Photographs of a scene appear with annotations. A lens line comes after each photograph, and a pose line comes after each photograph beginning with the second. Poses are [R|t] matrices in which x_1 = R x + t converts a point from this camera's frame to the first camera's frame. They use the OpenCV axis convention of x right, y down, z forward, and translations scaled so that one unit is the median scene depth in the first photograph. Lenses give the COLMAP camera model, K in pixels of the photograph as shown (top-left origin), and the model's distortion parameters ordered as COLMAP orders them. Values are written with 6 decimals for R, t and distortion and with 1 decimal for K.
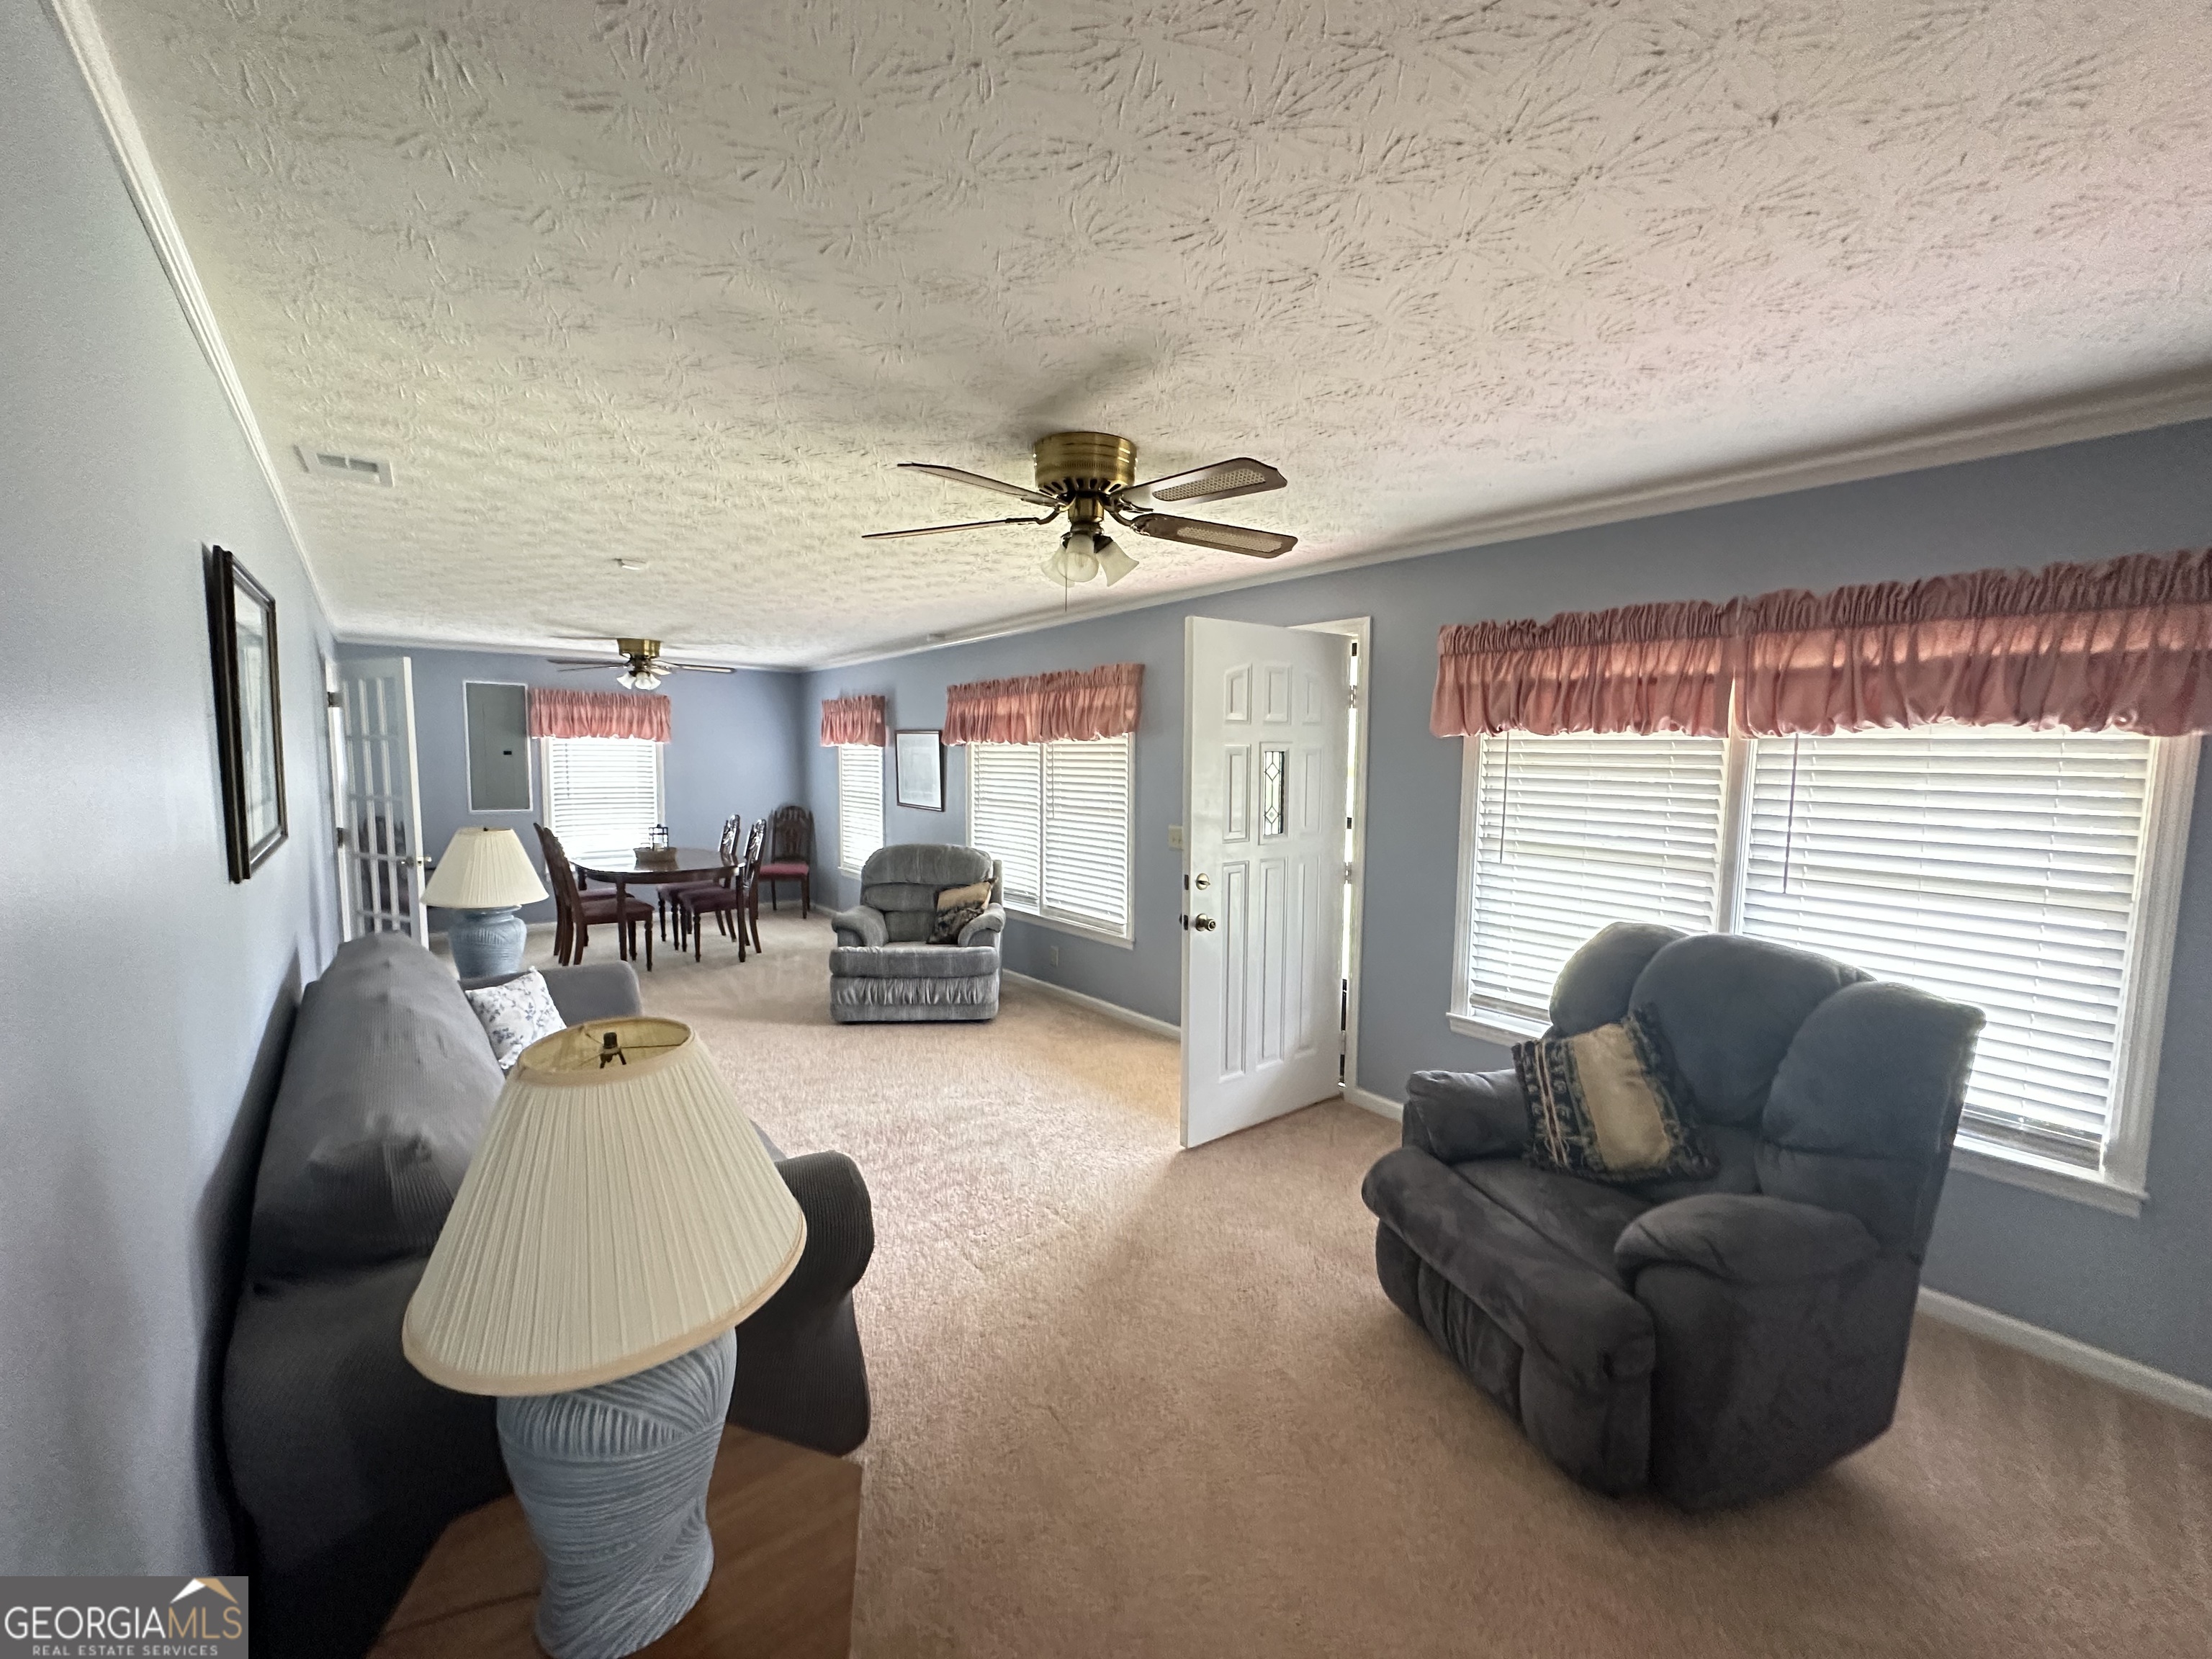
lens RADIAL K [[880.9, 0, 1112.6], [0, 880.9, 828.5], [0, 0, 1]] dist [0.002410, 0.000066]
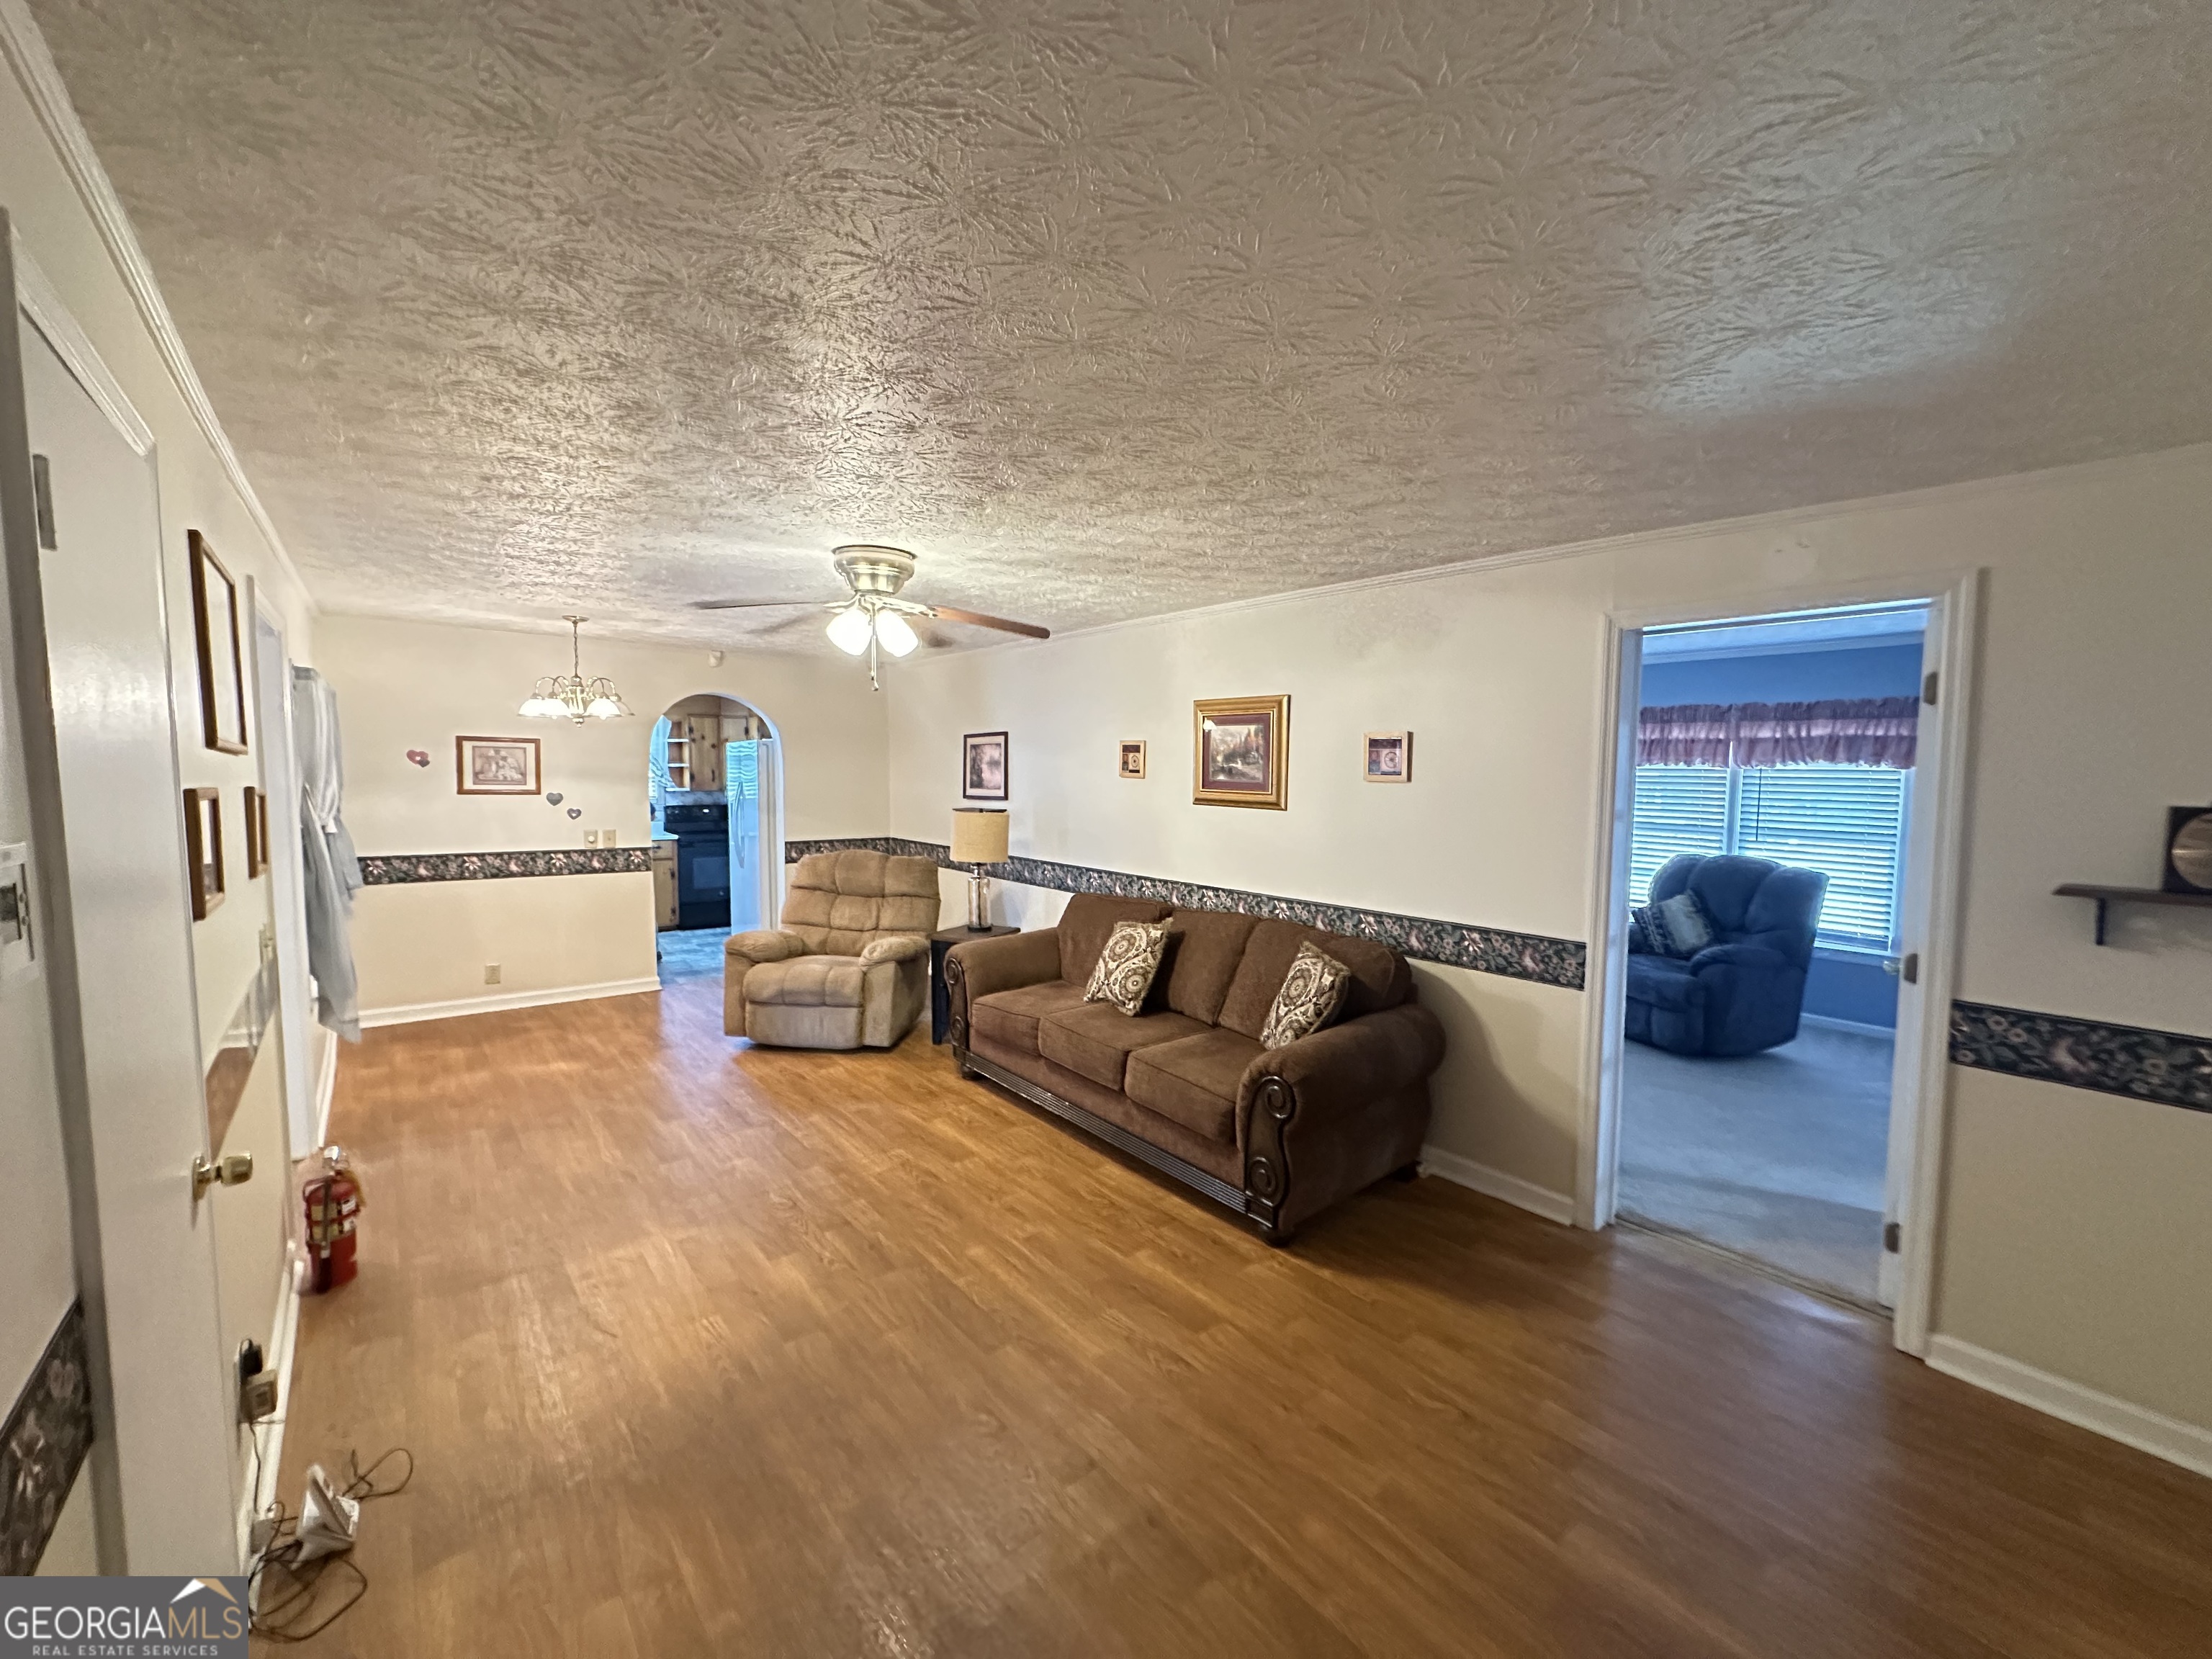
lens RADIAL K [[880.9, 0, 1098.9], [0, 880.9, 828.5], [0, 0, 1]] dist [0.002410, 0.000066]
pose [[0.999937, -0.001004, -0.011203, -0.917745], [0.000781, 0.999802, -0.019903, 0.096926], [0.011220, 0.019893, 0.999739, -1.310697]]
